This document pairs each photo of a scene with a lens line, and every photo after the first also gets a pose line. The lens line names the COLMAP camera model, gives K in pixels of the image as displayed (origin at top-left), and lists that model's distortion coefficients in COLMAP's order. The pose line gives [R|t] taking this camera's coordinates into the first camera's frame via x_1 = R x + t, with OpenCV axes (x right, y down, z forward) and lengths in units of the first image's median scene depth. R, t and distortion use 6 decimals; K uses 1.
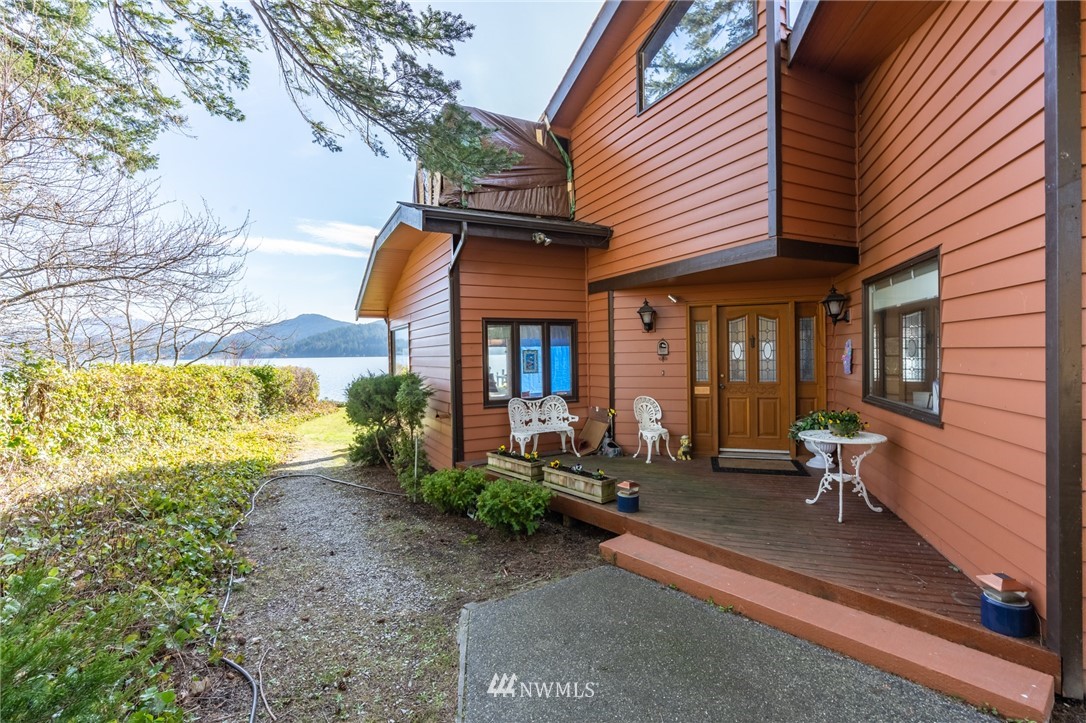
lens RADIAL K [[500.7, 0, 538.8], [0, 500.7, 363.1], [0, 0, 1]] dist [-0.004739, 0.003237]
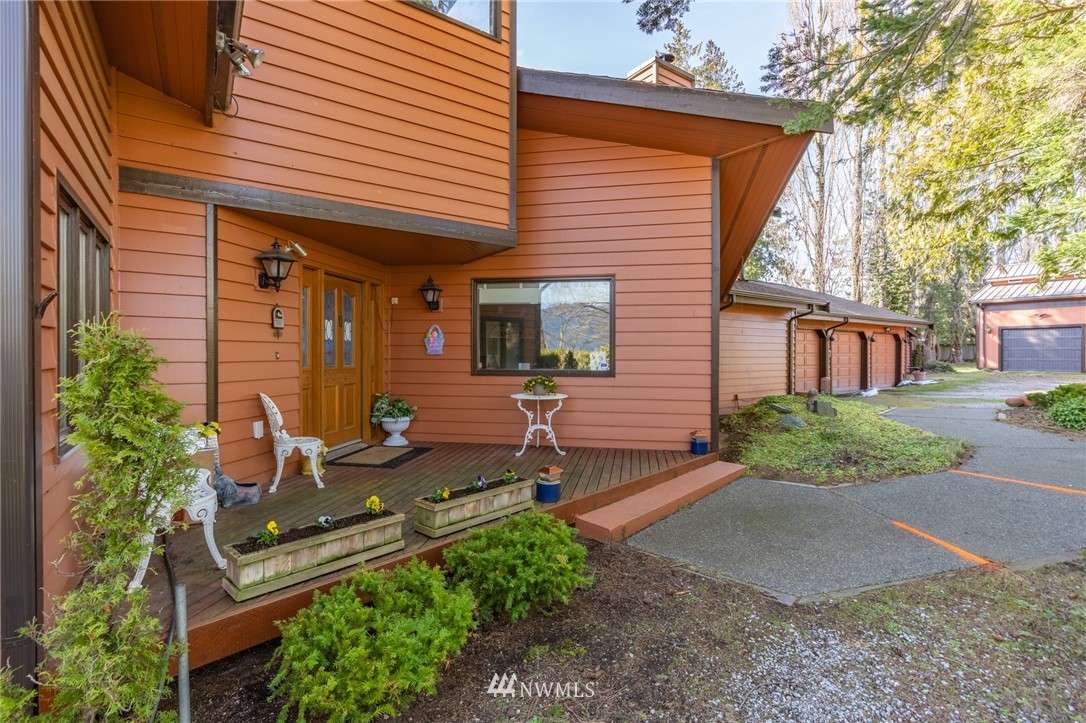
lens RADIAL K [[500.7, 0, 536.4], [0, 500.7, 354.5], [0, 0, 1]] dist [-0.004739, 0.003237]
pose [[-0.133741, 0.015743, 0.990891, -0.663682], [0.022093, 0.999673, -0.012901, 0.049514], [-0.990770, 0.020166, -0.134045, 1.093288]]
